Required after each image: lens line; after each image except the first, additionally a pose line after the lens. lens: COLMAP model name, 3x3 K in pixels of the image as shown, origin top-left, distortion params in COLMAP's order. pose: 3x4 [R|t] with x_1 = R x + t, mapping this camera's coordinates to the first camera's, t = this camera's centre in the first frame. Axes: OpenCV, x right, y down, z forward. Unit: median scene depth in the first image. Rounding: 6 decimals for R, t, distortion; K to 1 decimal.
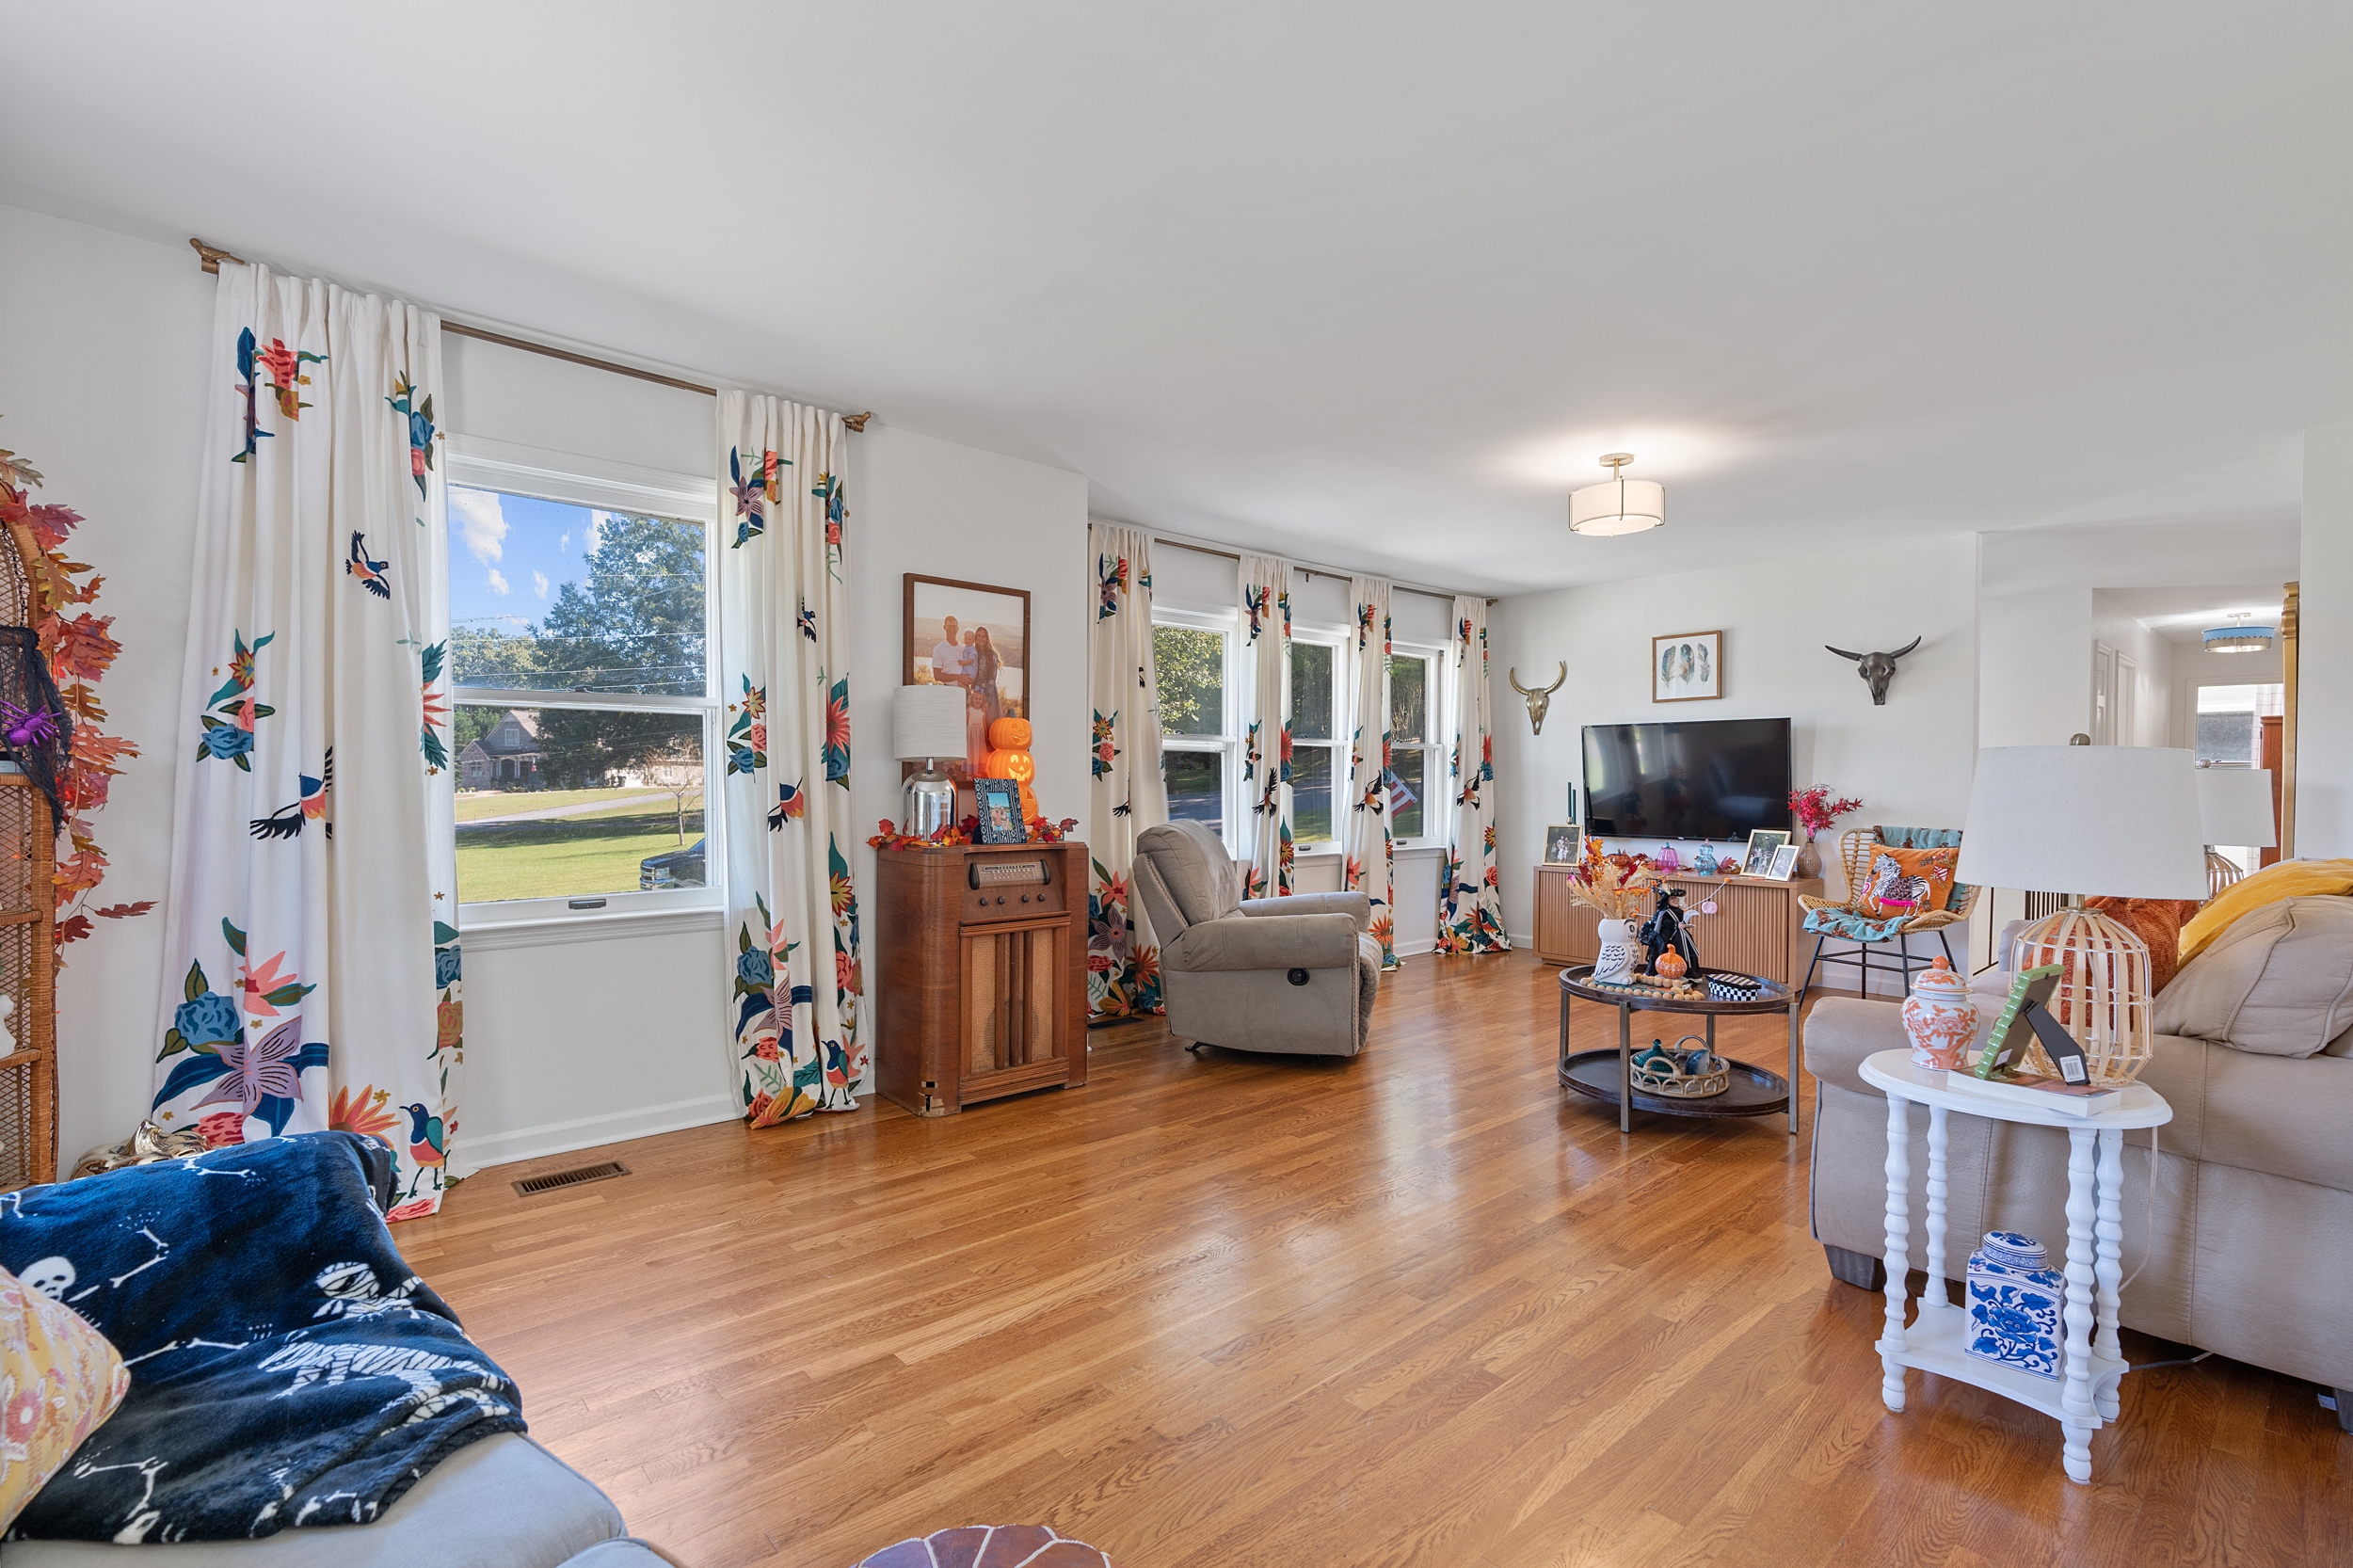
lens RADIAL K [[1065.5, 0, 1185.4], [0, 1065.5, 782.1], [0, 0, 1]] dist [-0.005185, 0.000669]
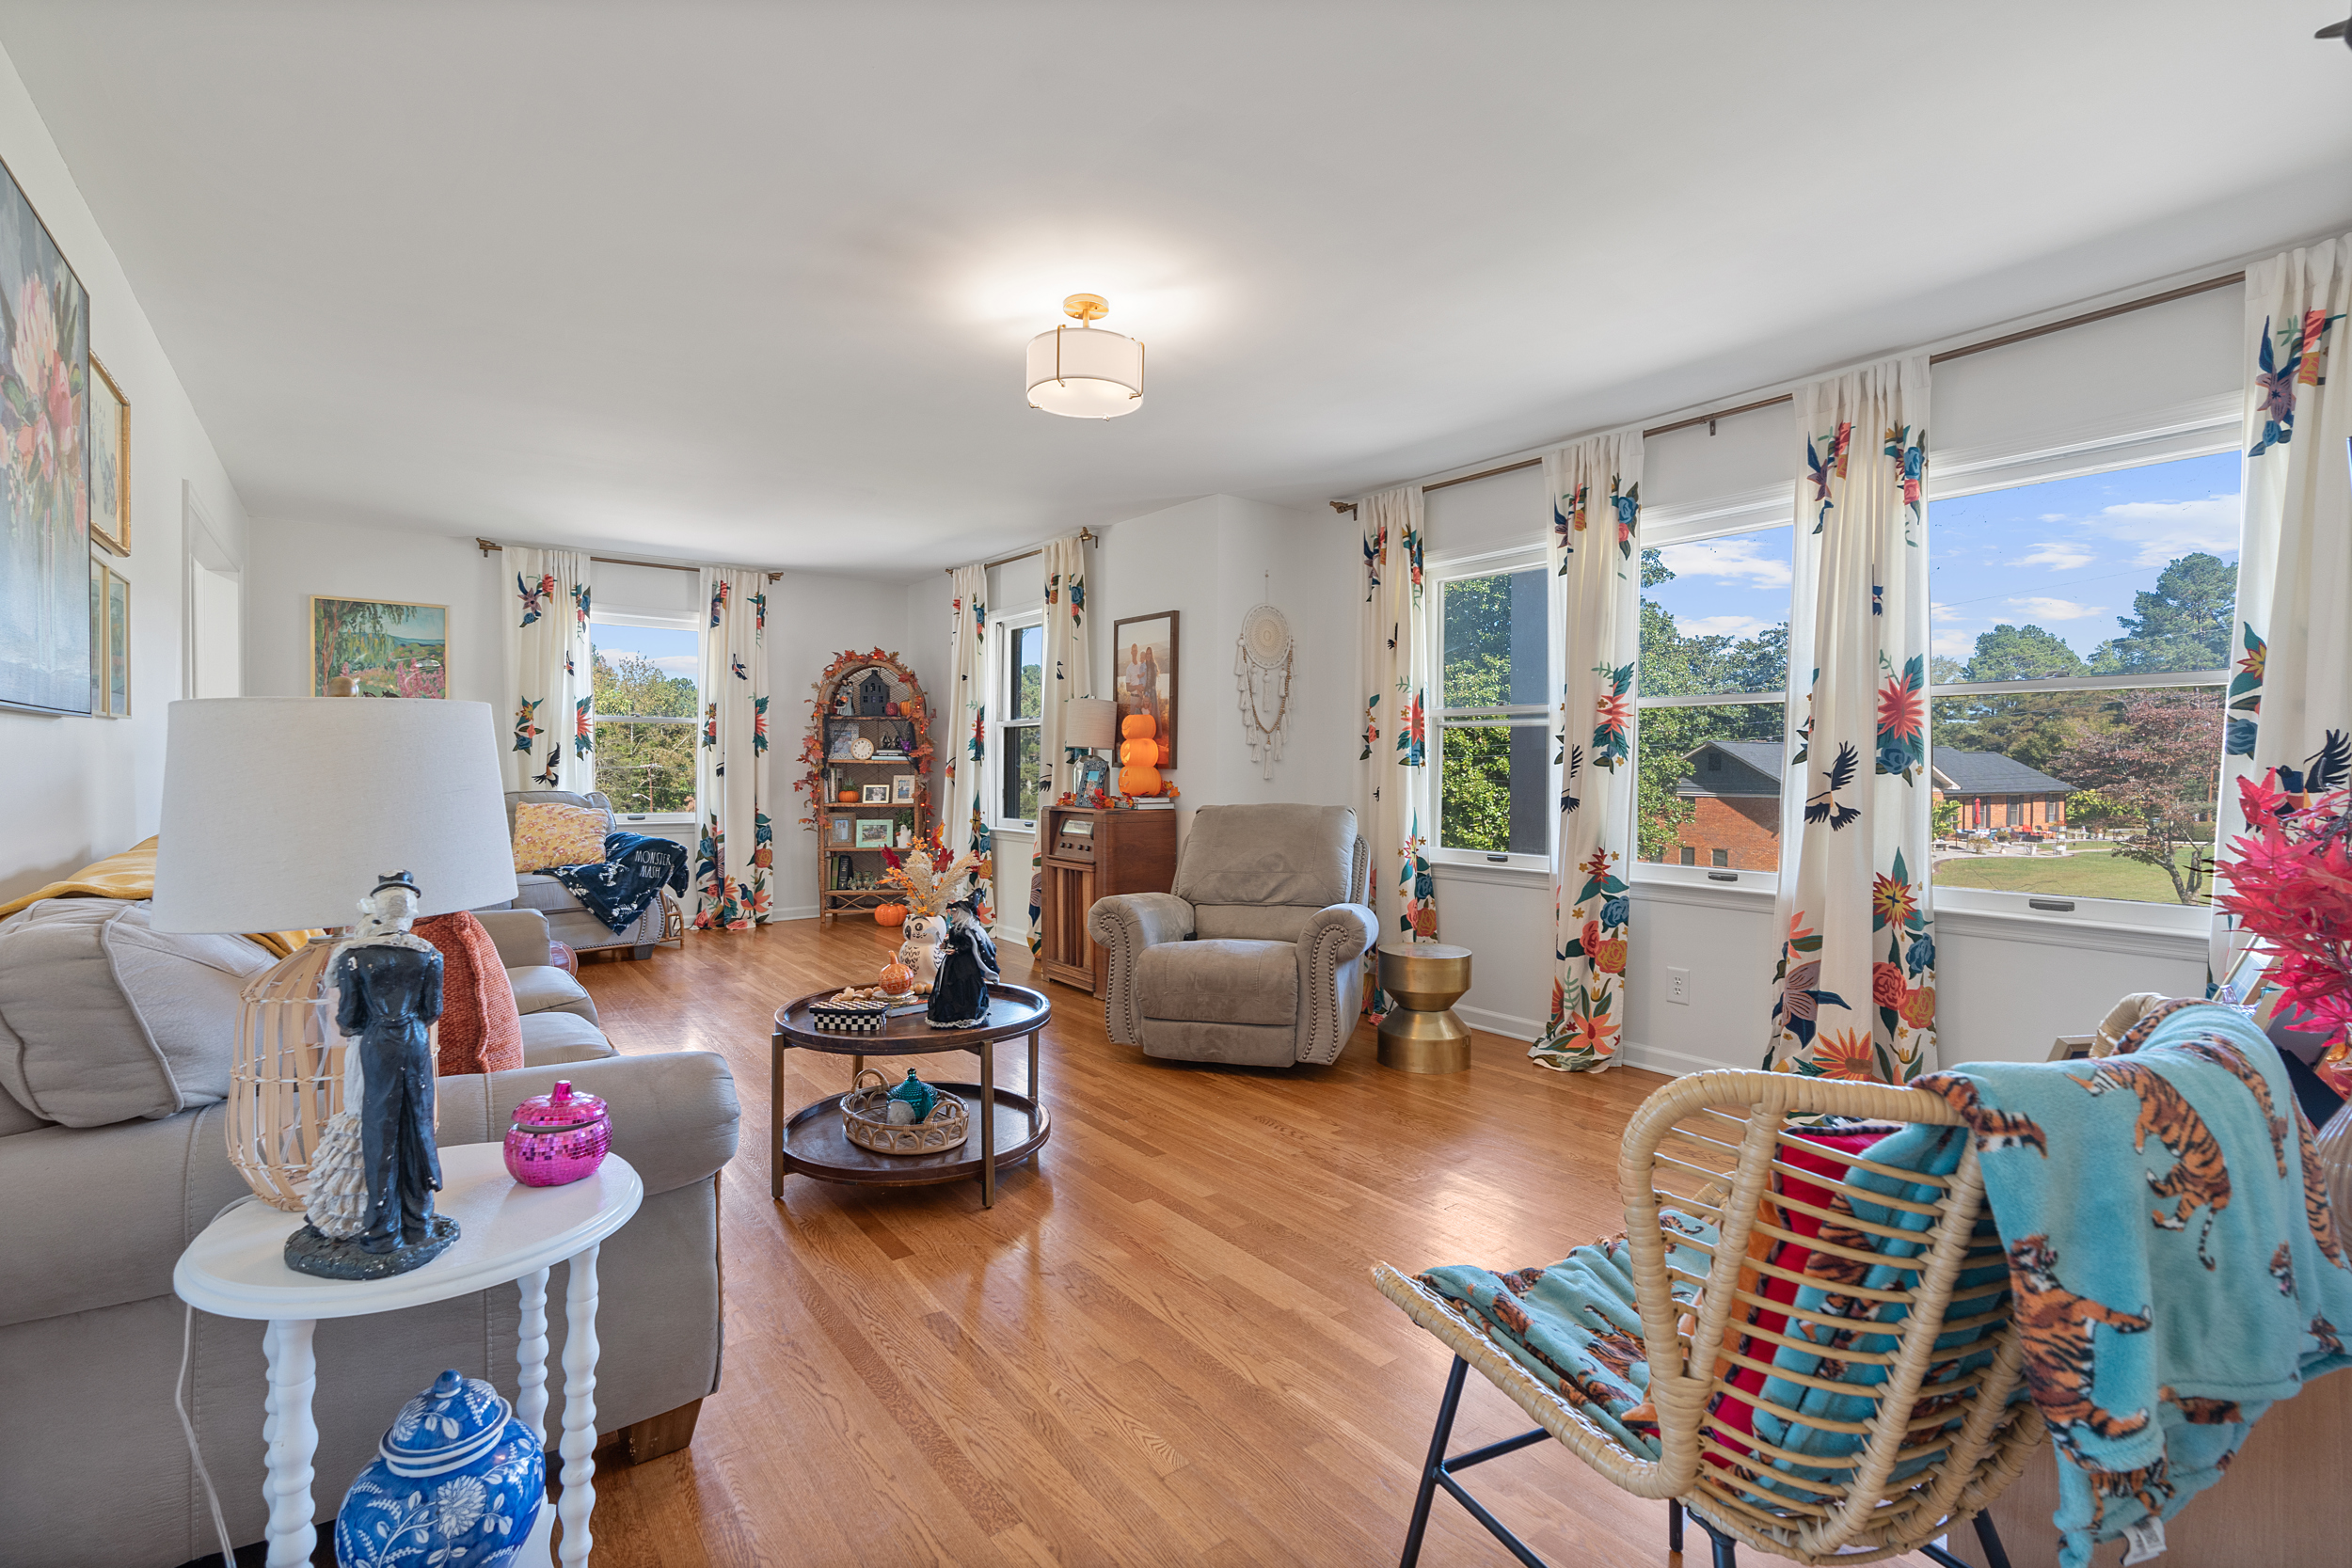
lens RADIAL K [[1065.0, 0, 1184.9], [0, 1065.0, 782.1], [0, 0, 1]] dist [-0.005185, 0.000669]
pose [[-0.073712, 0.021496, -0.997048, 1.110082], [-0.003095, 0.999758, 0.021783, -0.005617], [0.997275, 0.004691, -0.073628, 1.116924]]
